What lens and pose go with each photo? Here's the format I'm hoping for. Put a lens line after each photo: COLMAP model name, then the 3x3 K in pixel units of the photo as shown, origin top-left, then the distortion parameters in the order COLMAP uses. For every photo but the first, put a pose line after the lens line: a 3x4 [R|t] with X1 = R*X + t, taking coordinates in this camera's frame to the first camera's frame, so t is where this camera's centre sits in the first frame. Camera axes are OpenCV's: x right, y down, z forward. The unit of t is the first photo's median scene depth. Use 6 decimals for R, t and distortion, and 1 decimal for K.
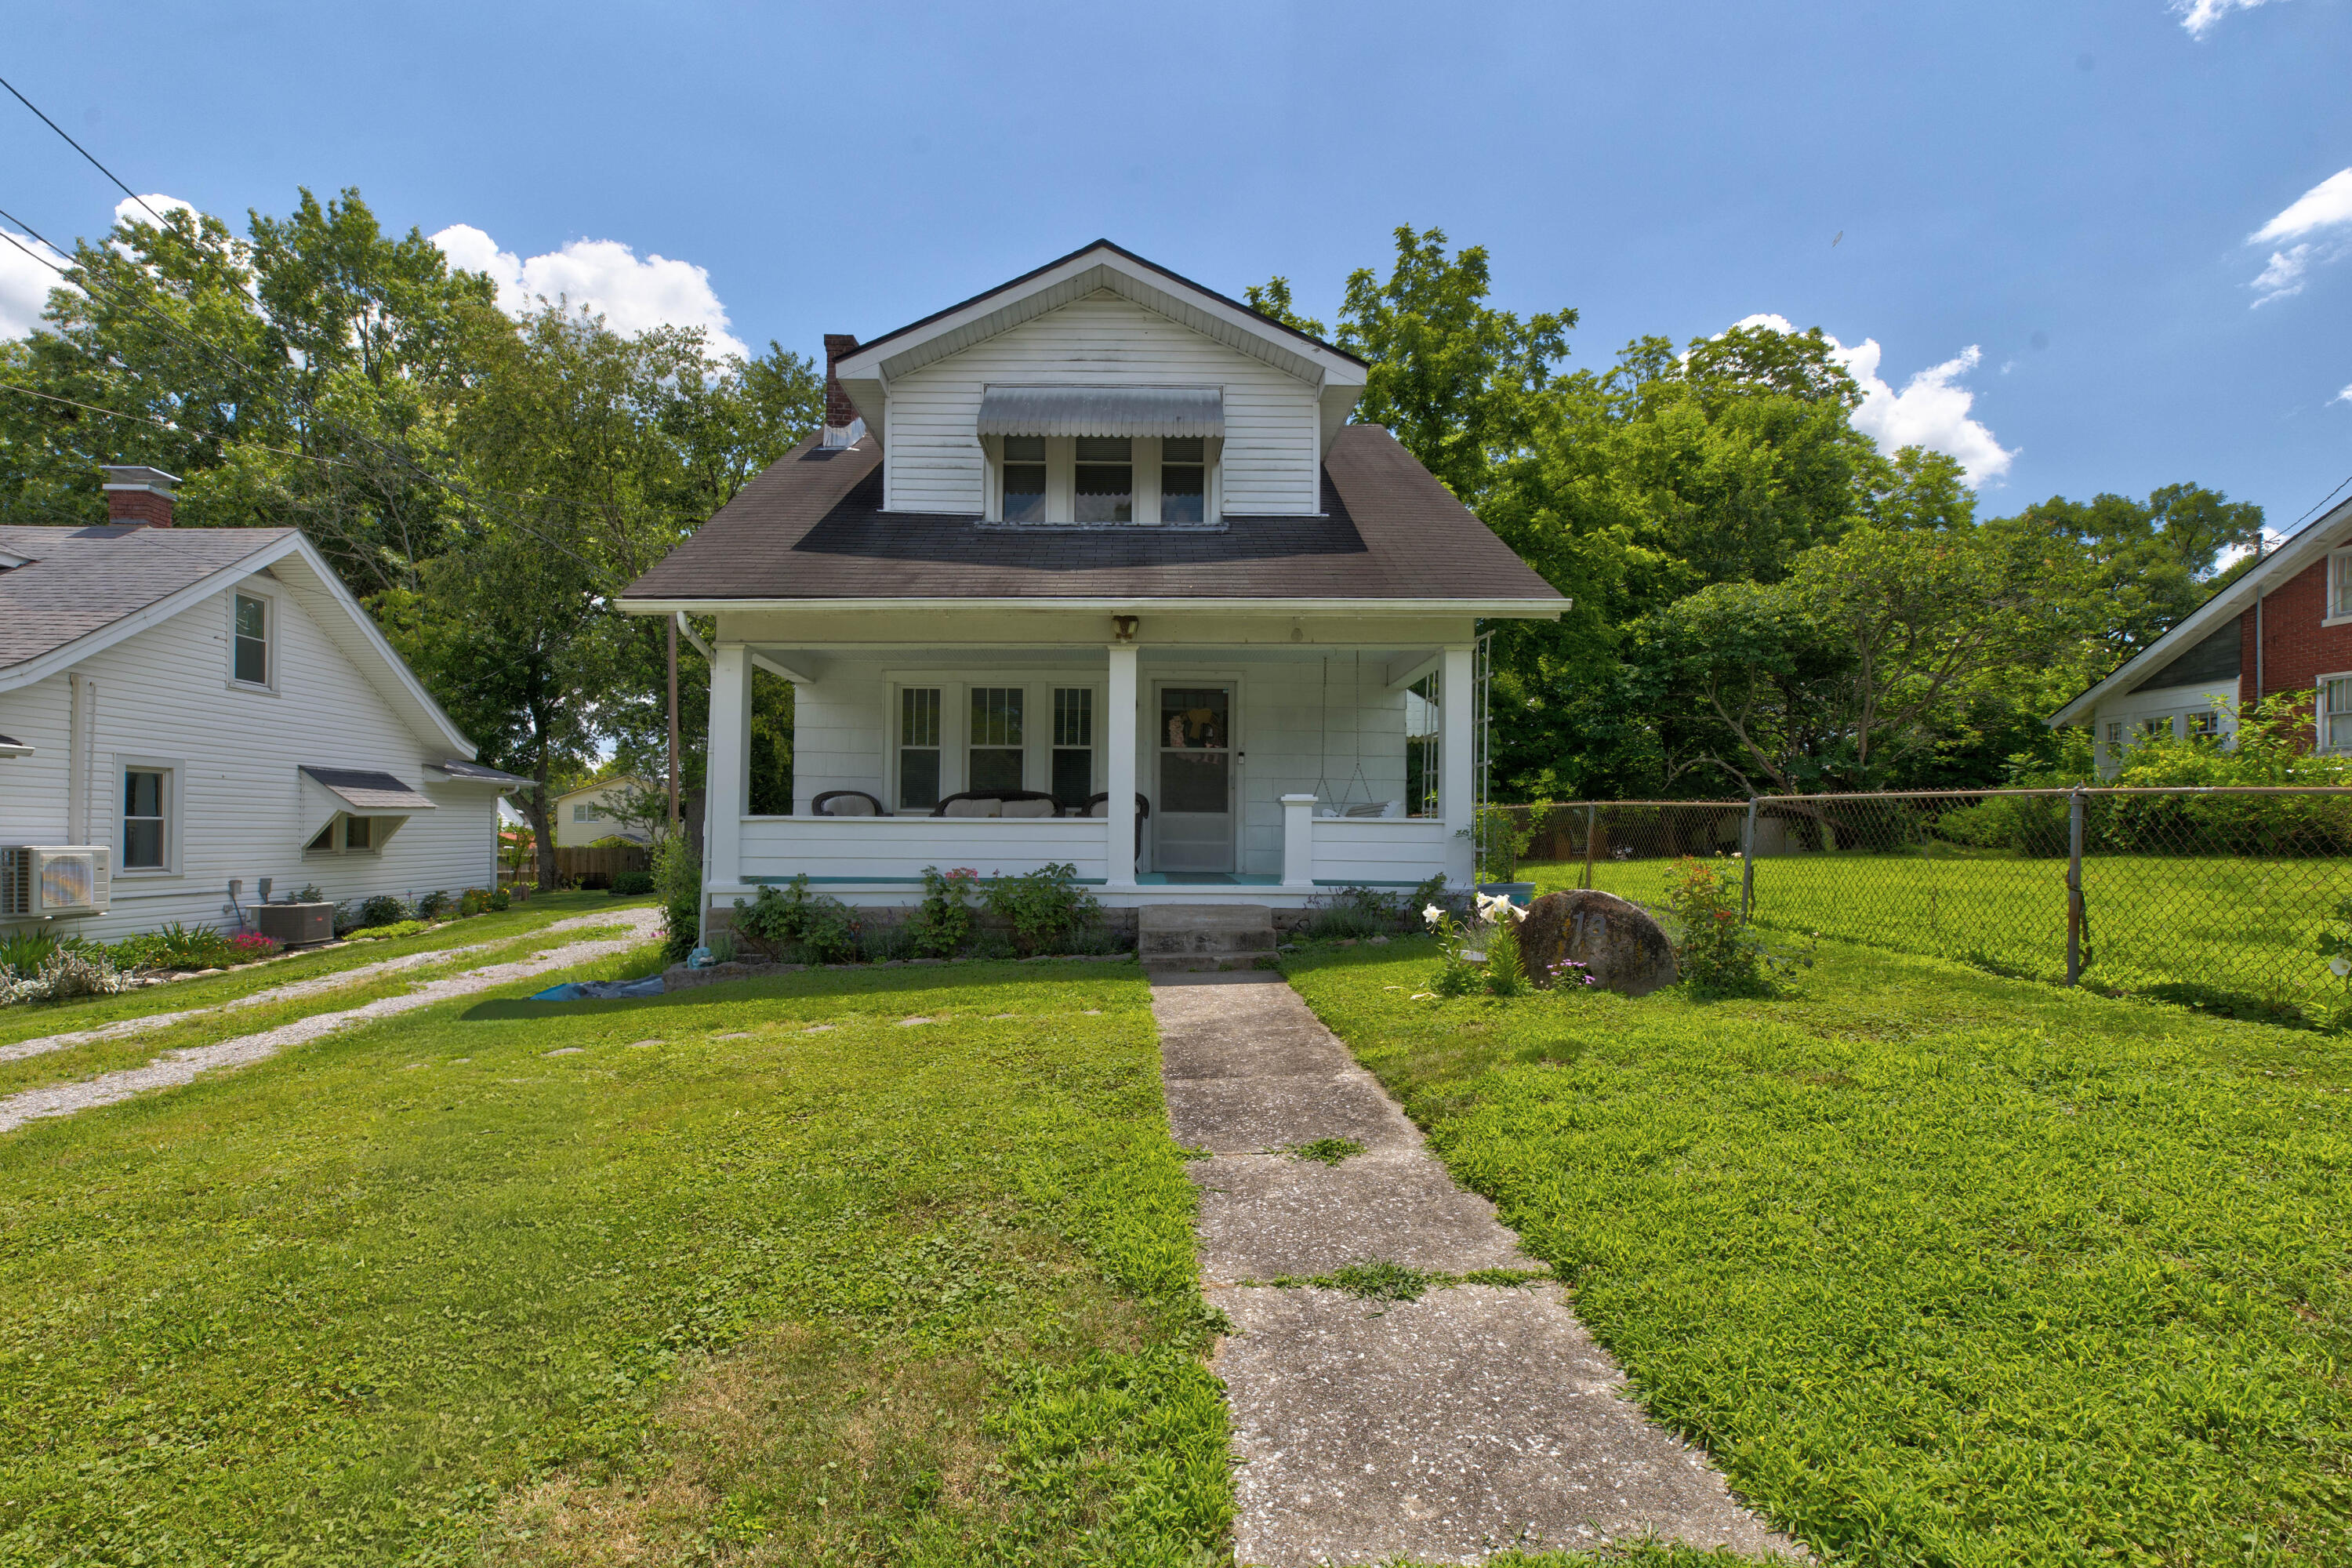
lens RADIAL K [[1076.9, 0, 1176.0], [0, 1076.9, 784.0], [0, 0, 1]] dist [0.007368, 0.000719]
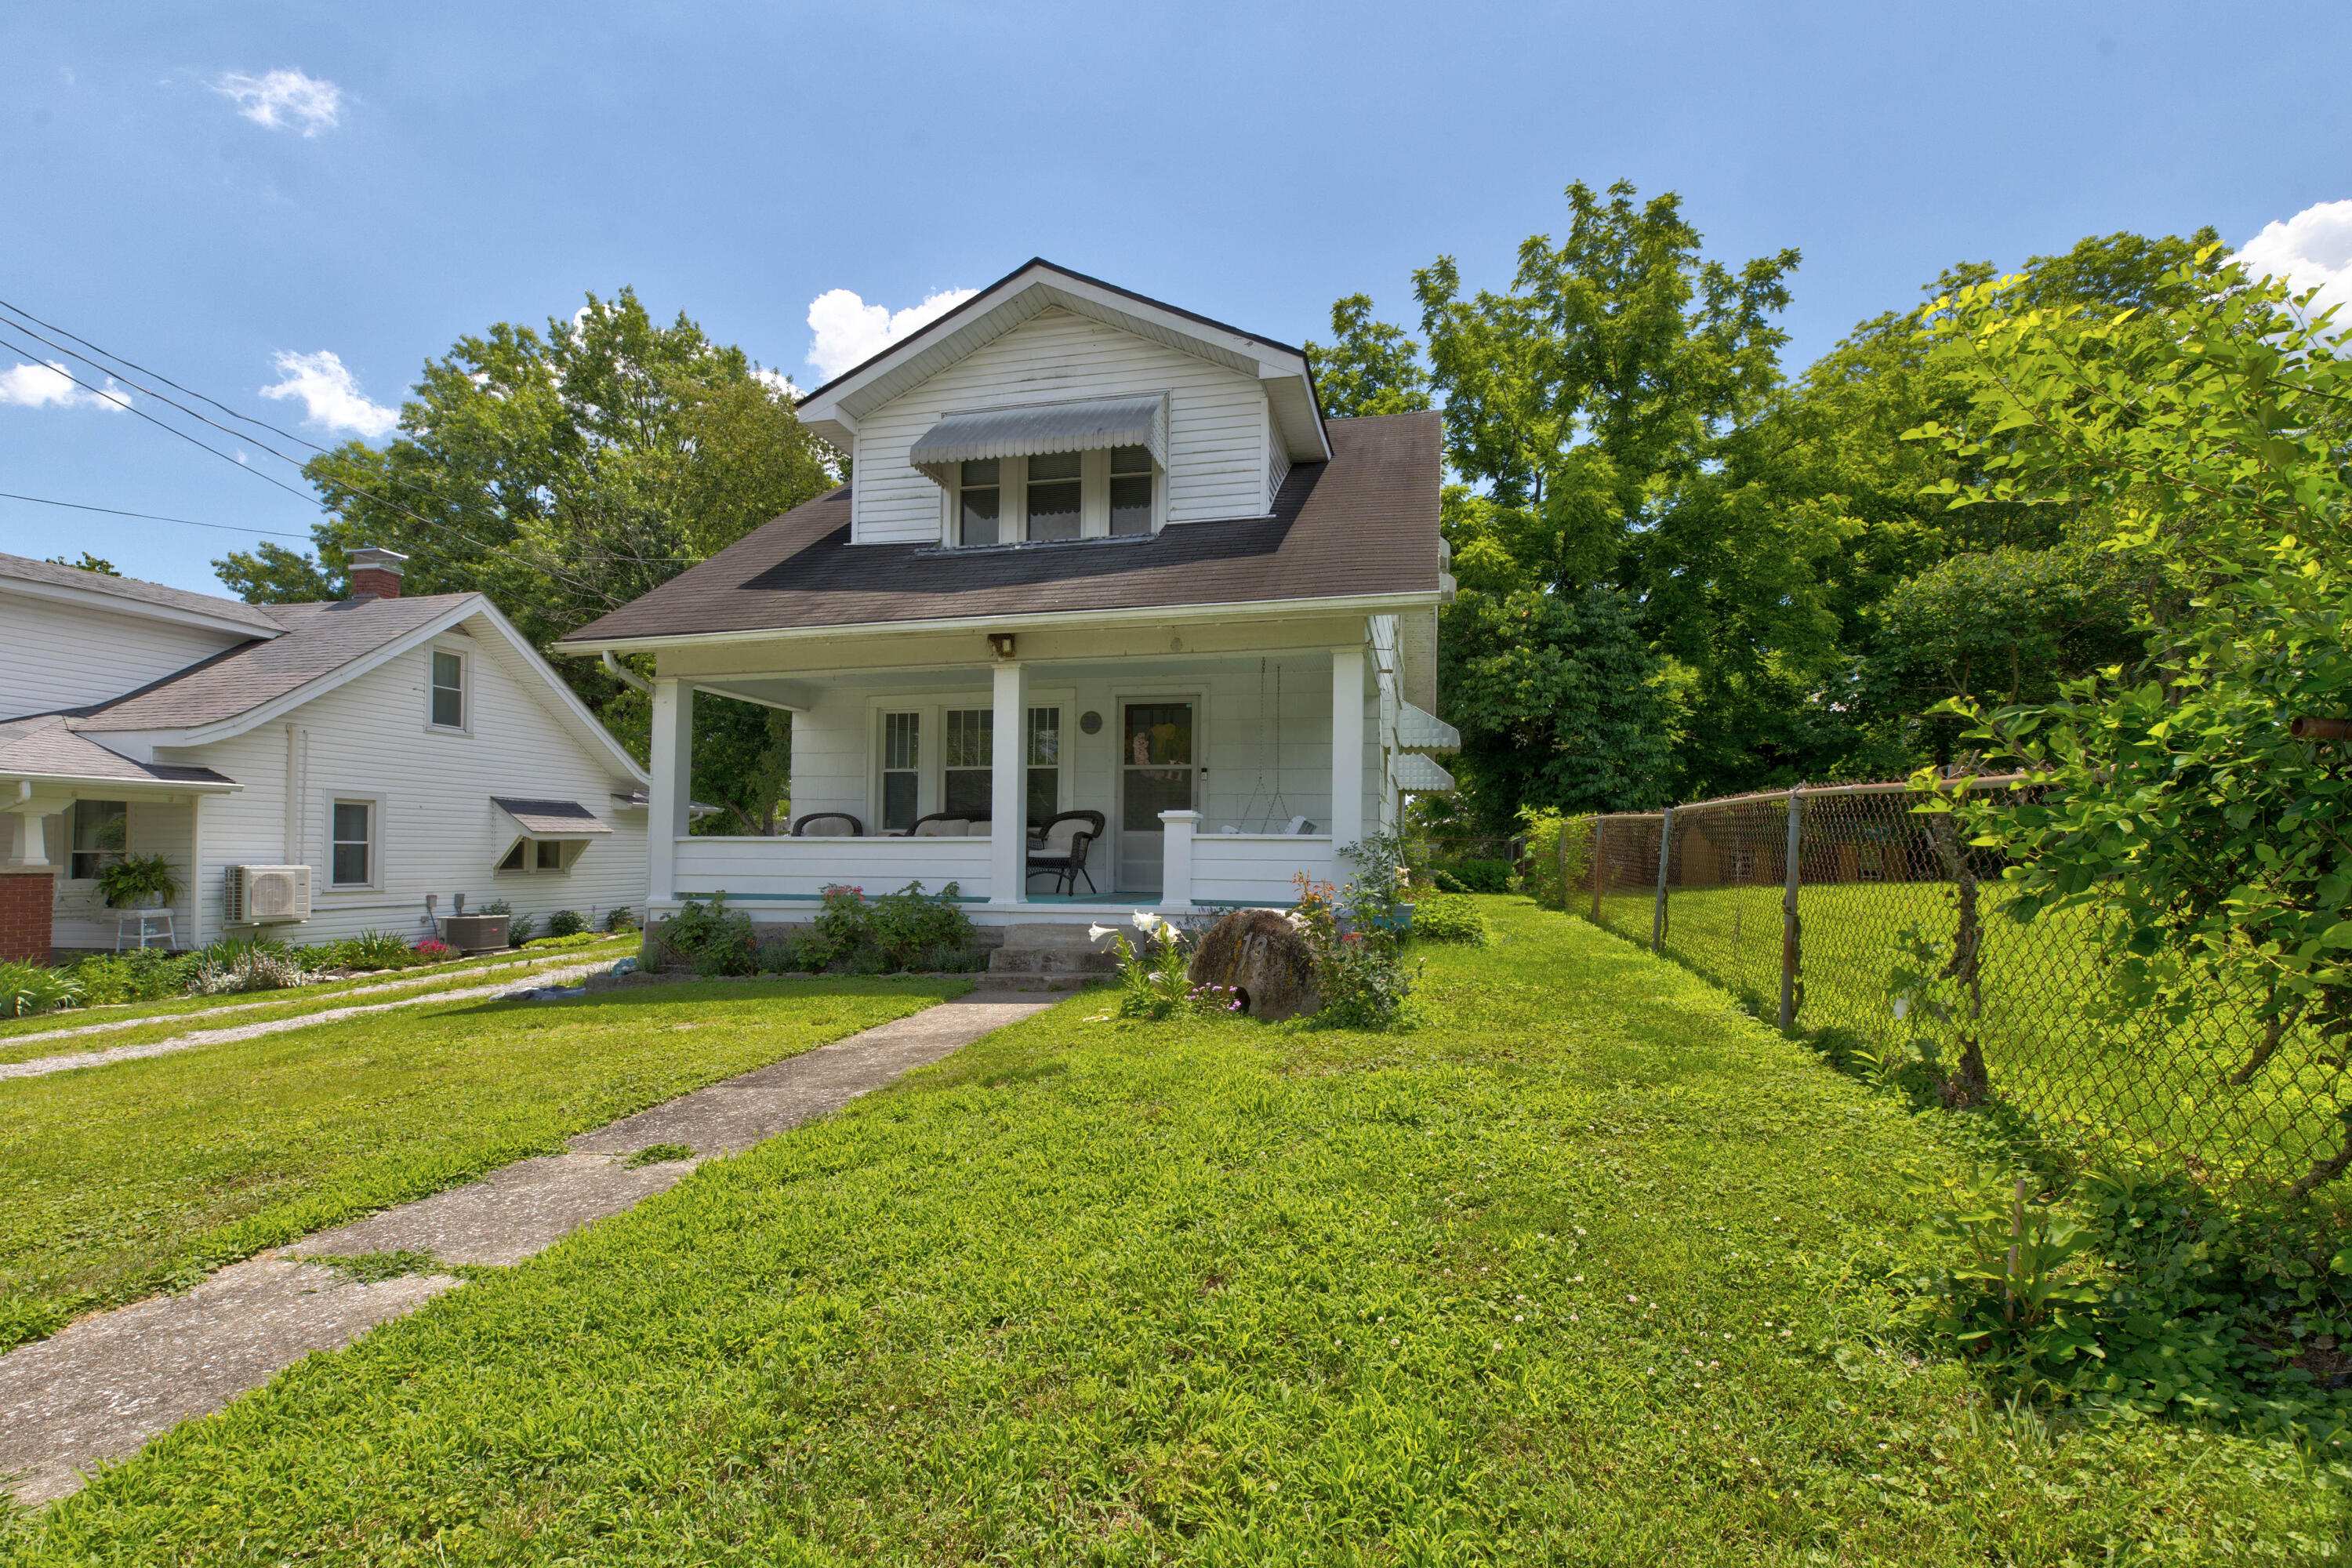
lens RADIAL K [[1116.8, 0, 1177.9], [0, 1116.8, 797.4], [0, 0, 1]] dist [0.004205, 0.000479]
pose [[0.970168, -0.014579, -0.241994, 0.276989], [0.012995, 0.999882, -0.008140, 0.004632], [0.242084, 0.004752, 0.970244, 0.027200]]
